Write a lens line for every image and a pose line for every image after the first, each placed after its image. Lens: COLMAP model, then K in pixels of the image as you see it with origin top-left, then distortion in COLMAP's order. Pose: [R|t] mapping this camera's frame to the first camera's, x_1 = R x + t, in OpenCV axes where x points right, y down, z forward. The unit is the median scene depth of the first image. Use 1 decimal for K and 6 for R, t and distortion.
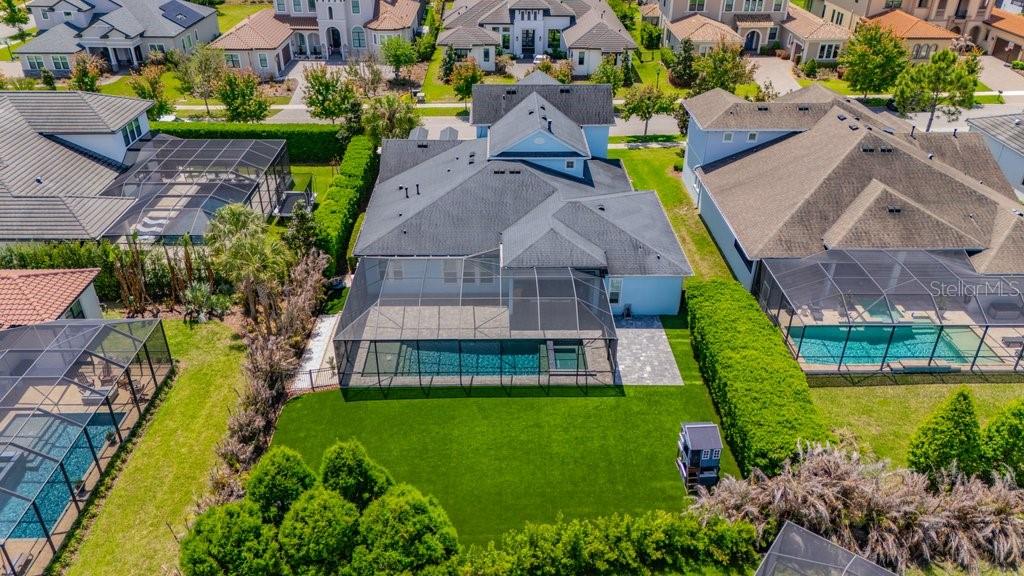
lens RADIAL K [[736.2, 0, 508.2], [0, 736.2, 287.2], [0, 0, 1]] dist [0.057846, 0.000435]
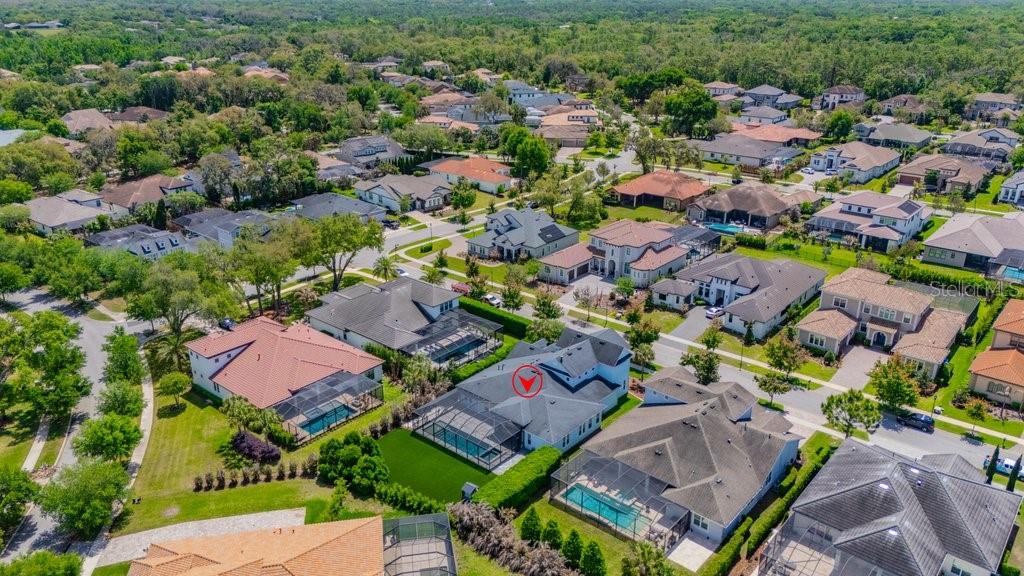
lens RADIAL K [[736.2, 0, 508.2], [0, 736.2, 287.2], [0, 0, 1]] dist [0.057846, 0.000435]
pose [[0.749946, 0.237214, -0.617503, 0.661044], [-0.339597, 0.939151, -0.051659, -0.140458], [0.567674, 0.248444, 0.784870, -0.427367]]
